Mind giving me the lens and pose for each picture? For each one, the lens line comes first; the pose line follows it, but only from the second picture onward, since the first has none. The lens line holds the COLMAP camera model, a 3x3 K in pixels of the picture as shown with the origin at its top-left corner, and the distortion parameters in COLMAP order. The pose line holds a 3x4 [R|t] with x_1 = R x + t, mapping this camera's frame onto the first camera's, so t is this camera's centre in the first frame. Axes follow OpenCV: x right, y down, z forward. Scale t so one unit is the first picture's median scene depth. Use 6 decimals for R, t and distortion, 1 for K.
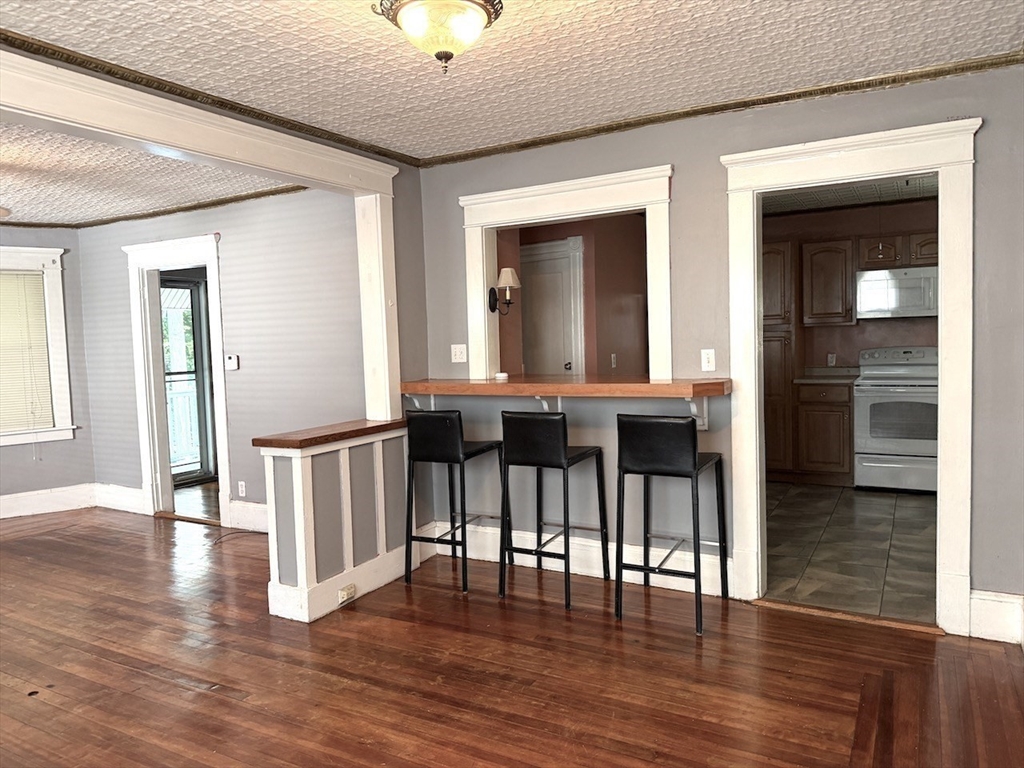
lens RADIAL K [[721.0, 0, 512.0], [0, 721.0, 384.0], [0, 0, 1]] dist [0.070253, -0.078637]
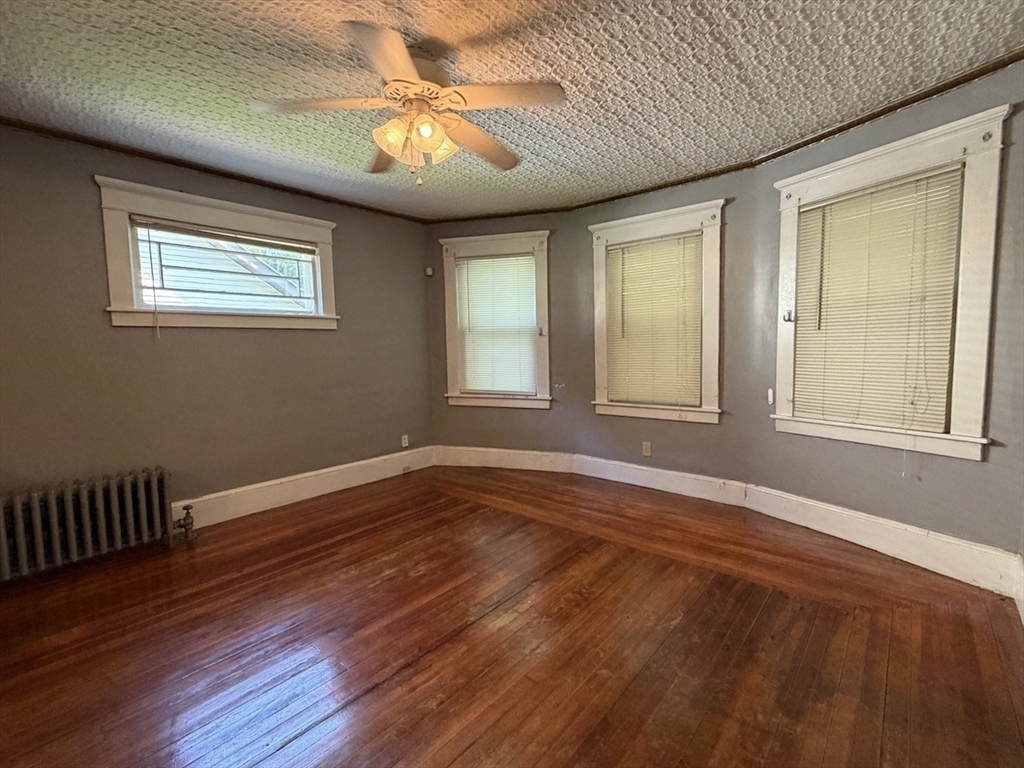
lens RADIAL K [[465.6, 0, 512.0], [0, 465.6, 384.0], [0, 0, 1]] dist [0.000235, -0.000101]
pose [[-0.190198, 0.111603, -0.975382, -0.332199], [-0.035068, 0.992111, 0.120355, -0.021772], [0.981119, 0.057096, -0.184784, 1.212190]]
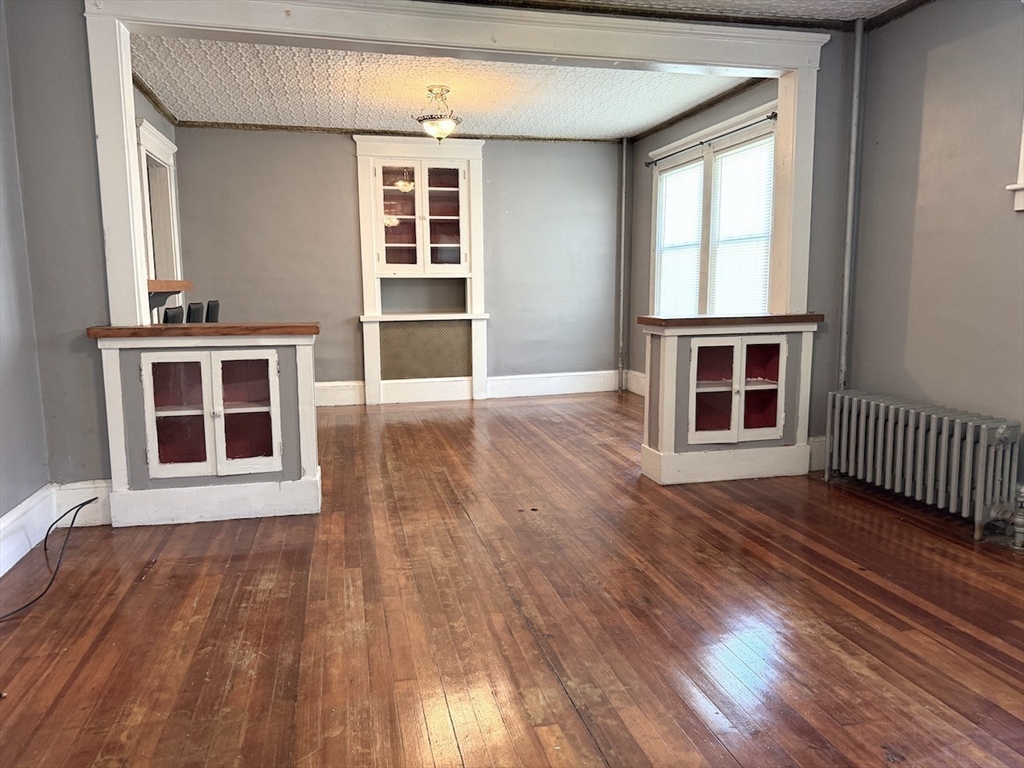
lens RADIAL K [[721.0, 0, 512.0], [0, 721.0, 384.0], [0, 0, 1]] dist [0.070253, -0.078637]
pose [[-0.686093, -0.067629, 0.724364, -1.185380], [0.072376, 0.984386, 0.160458, 0.019309], [-0.723905, 0.162516, -0.670485, 1.436269]]
